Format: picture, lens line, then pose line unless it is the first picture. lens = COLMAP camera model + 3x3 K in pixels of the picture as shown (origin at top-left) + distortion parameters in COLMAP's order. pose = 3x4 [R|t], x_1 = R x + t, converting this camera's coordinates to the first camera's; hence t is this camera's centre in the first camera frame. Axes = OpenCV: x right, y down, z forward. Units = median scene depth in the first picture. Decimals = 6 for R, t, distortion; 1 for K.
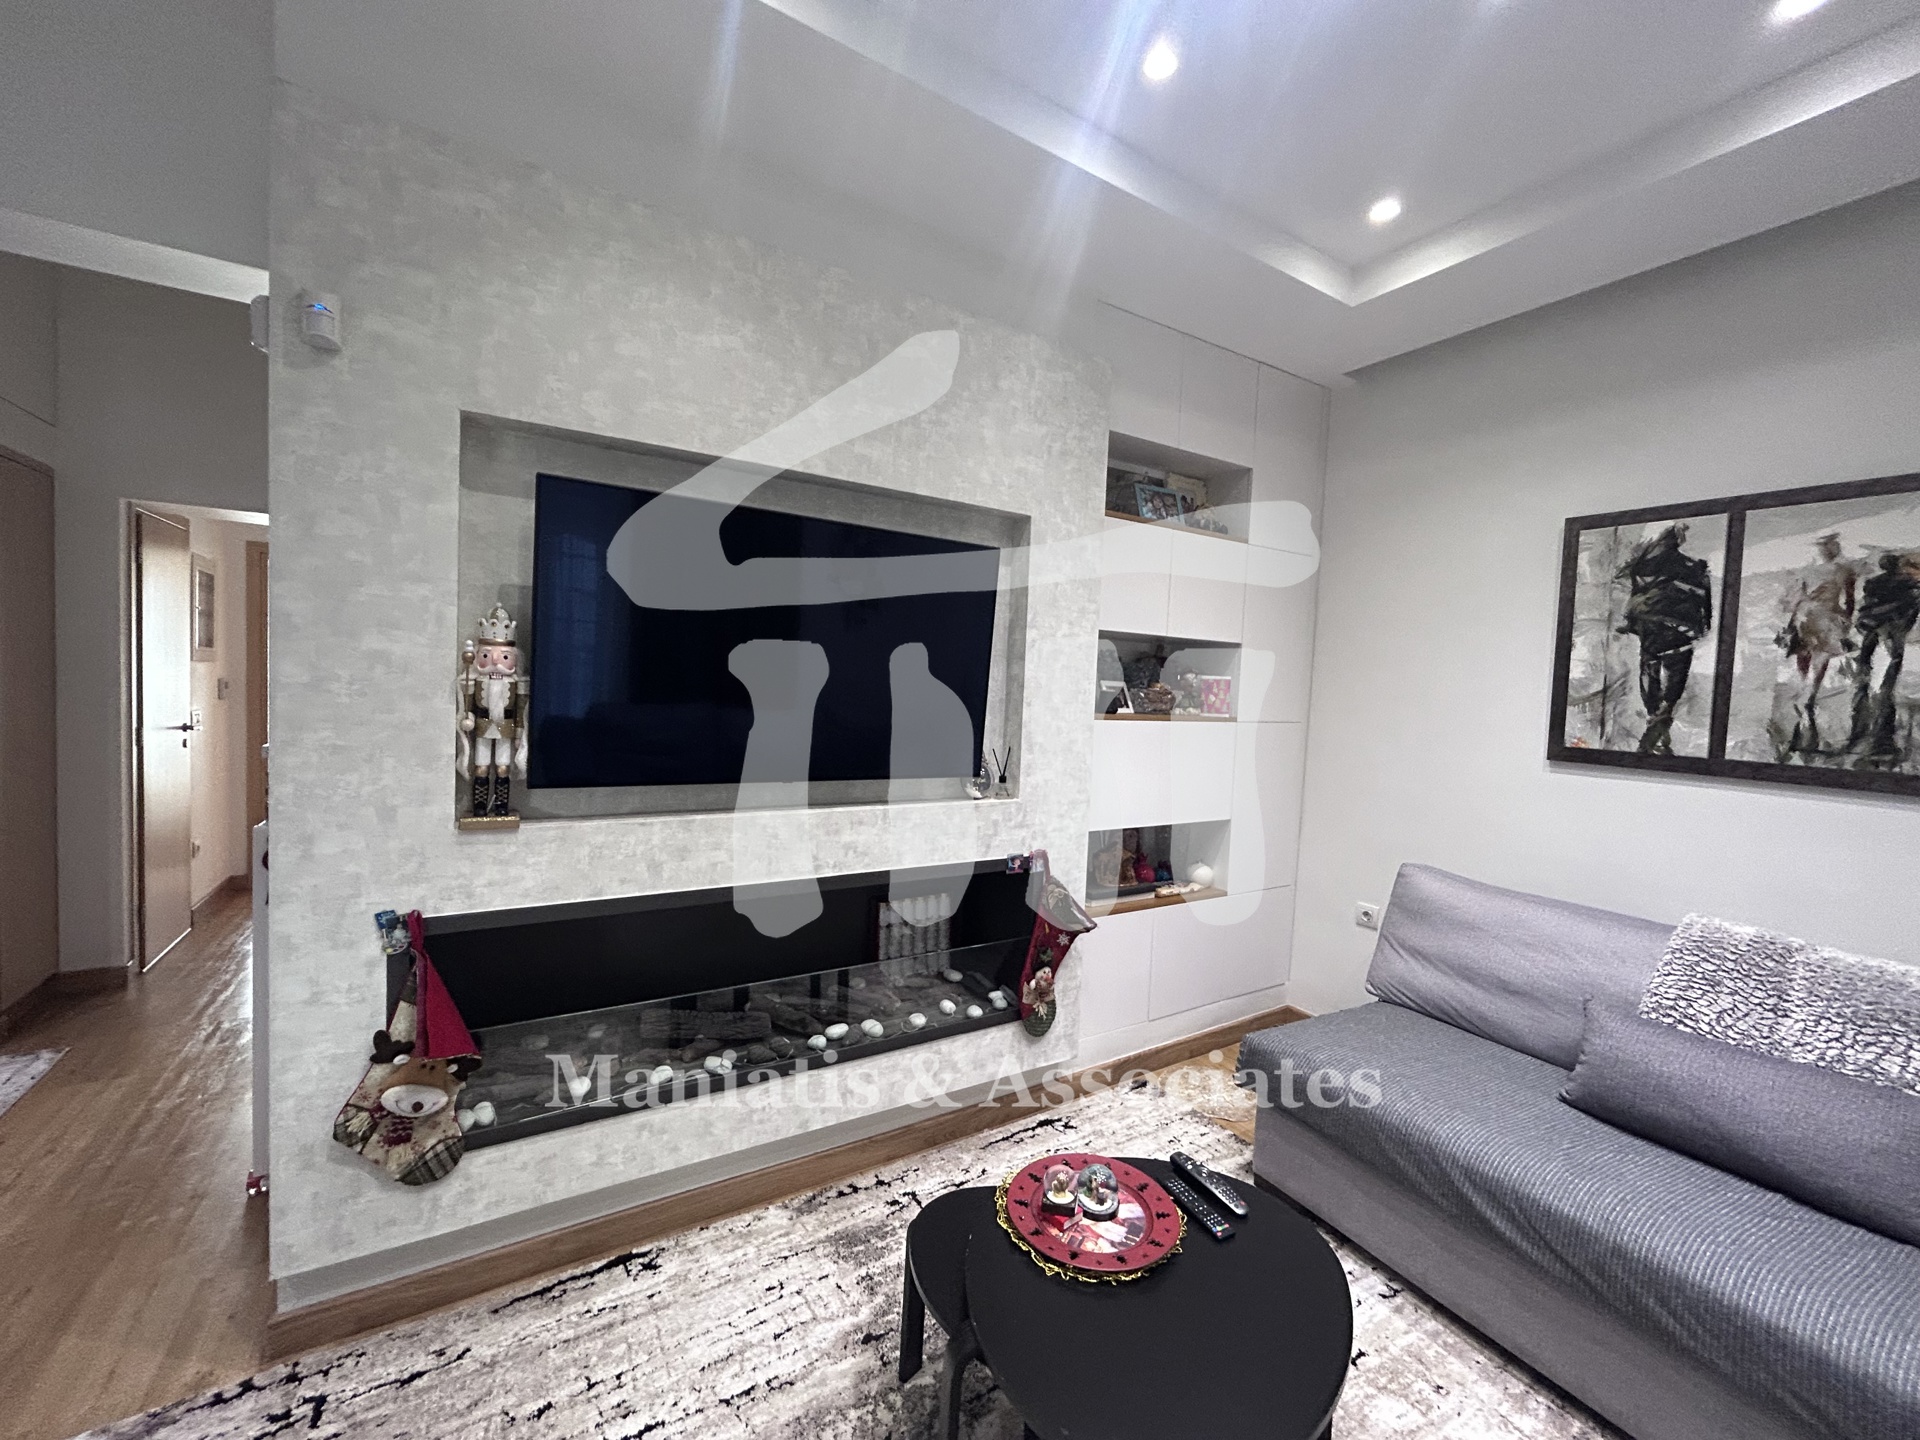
lens RADIAL K [[778.8, 0, 959.5], [0, 778.8, 718.1], [0, 0, 1]] dist [0.000120, 0.000366]
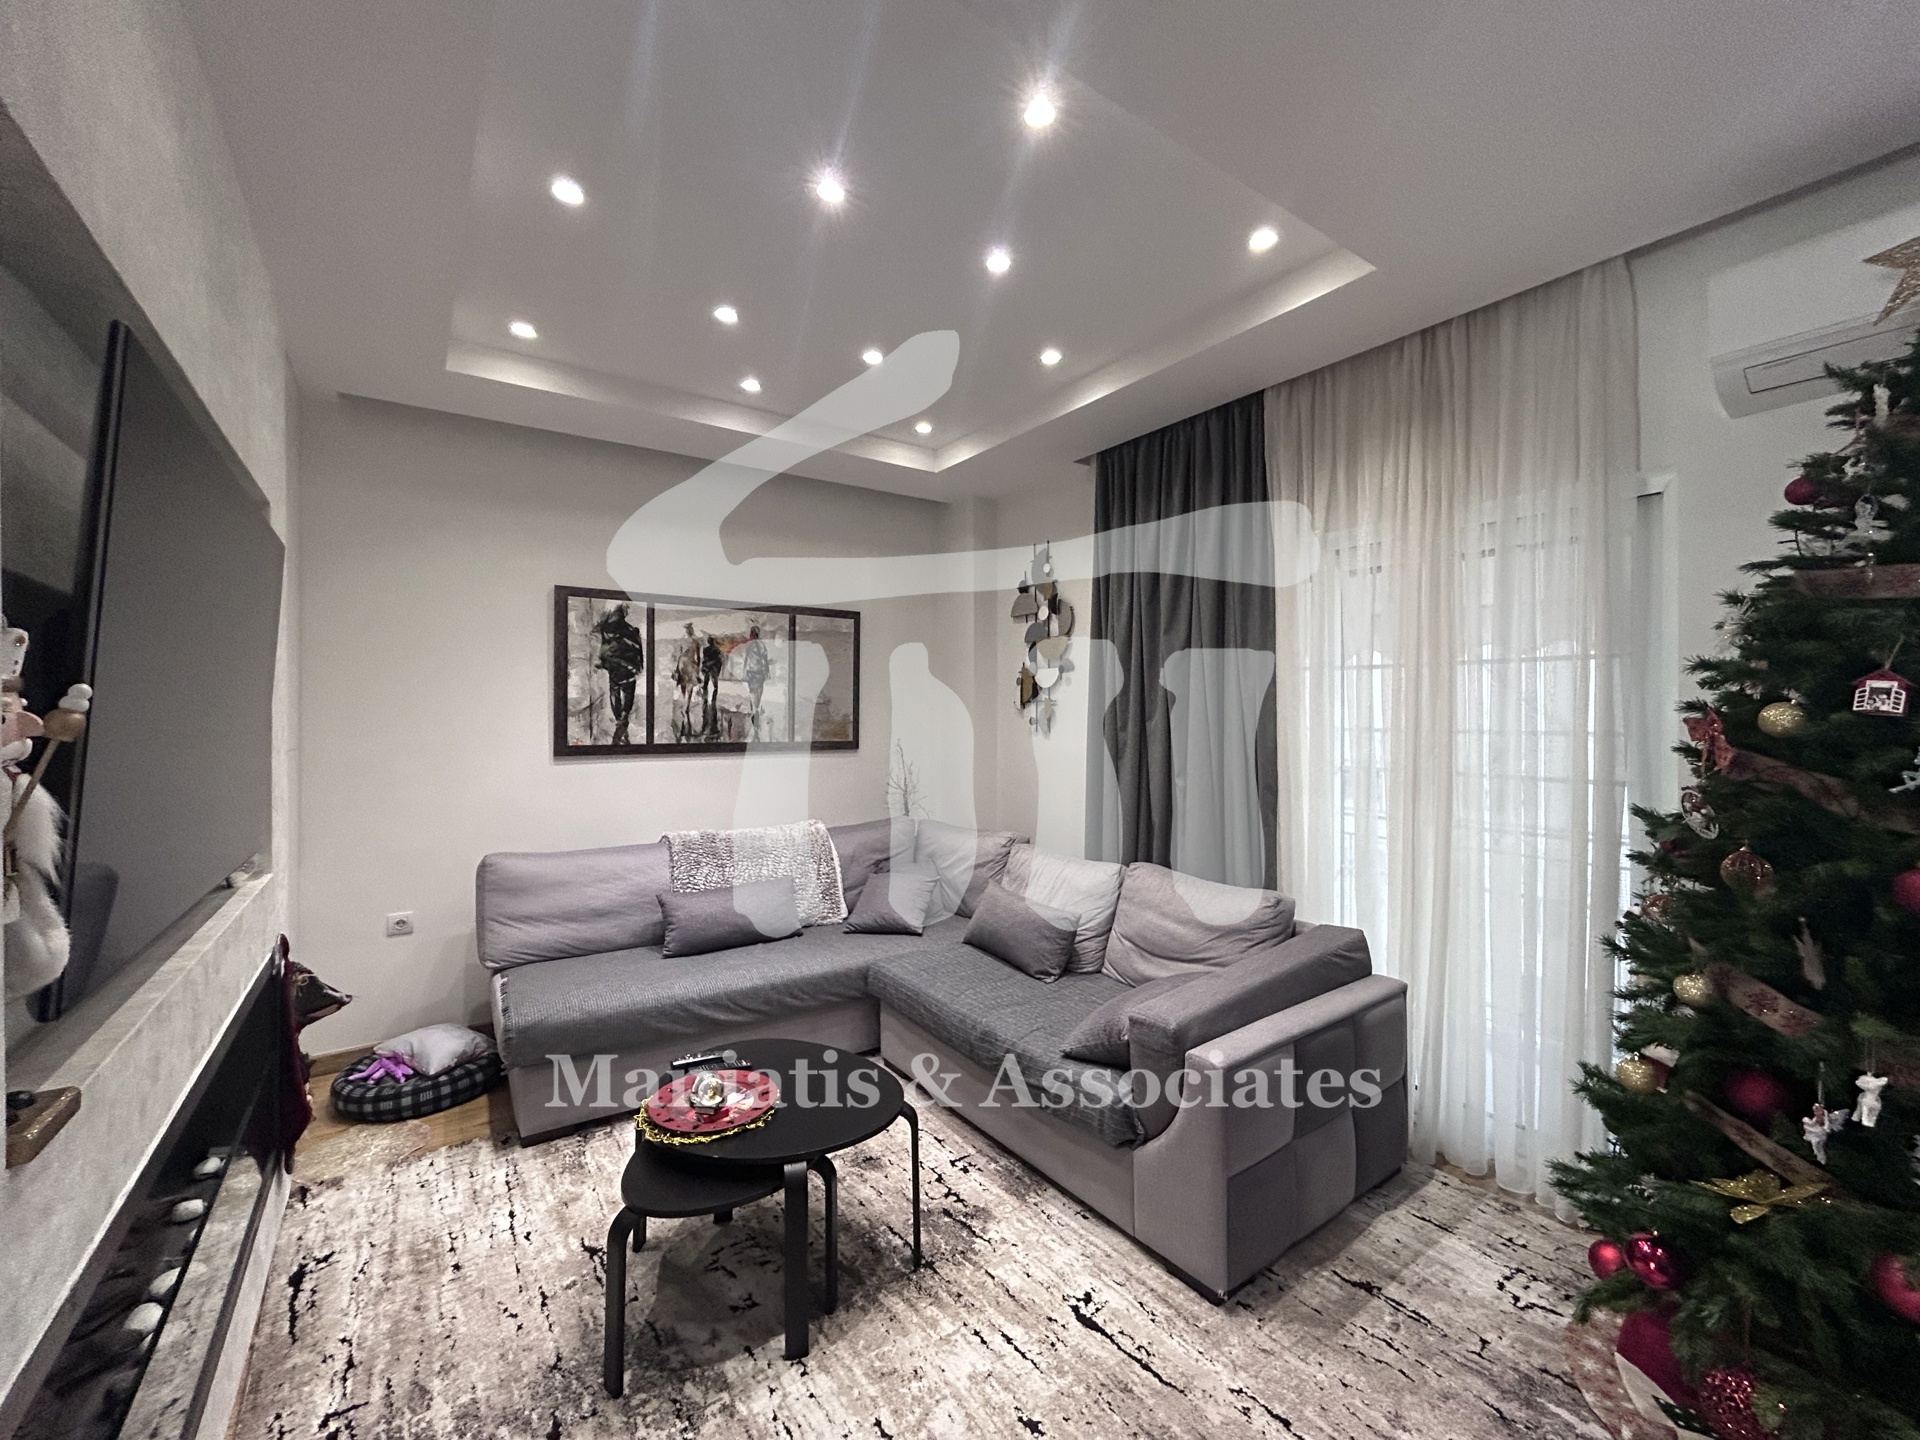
lens RADIAL K [[778.8, 0, 963.1], [0, 778.8, 723.6], [0, 0, 1]] dist [0.000120, 0.000366]
pose [[-0.059860, -0.055253, 0.996676, -0.789036], [0.045269, 0.997289, 0.058006, -0.061381], [-0.997180, 0.048591, -0.057196, 0.404263]]
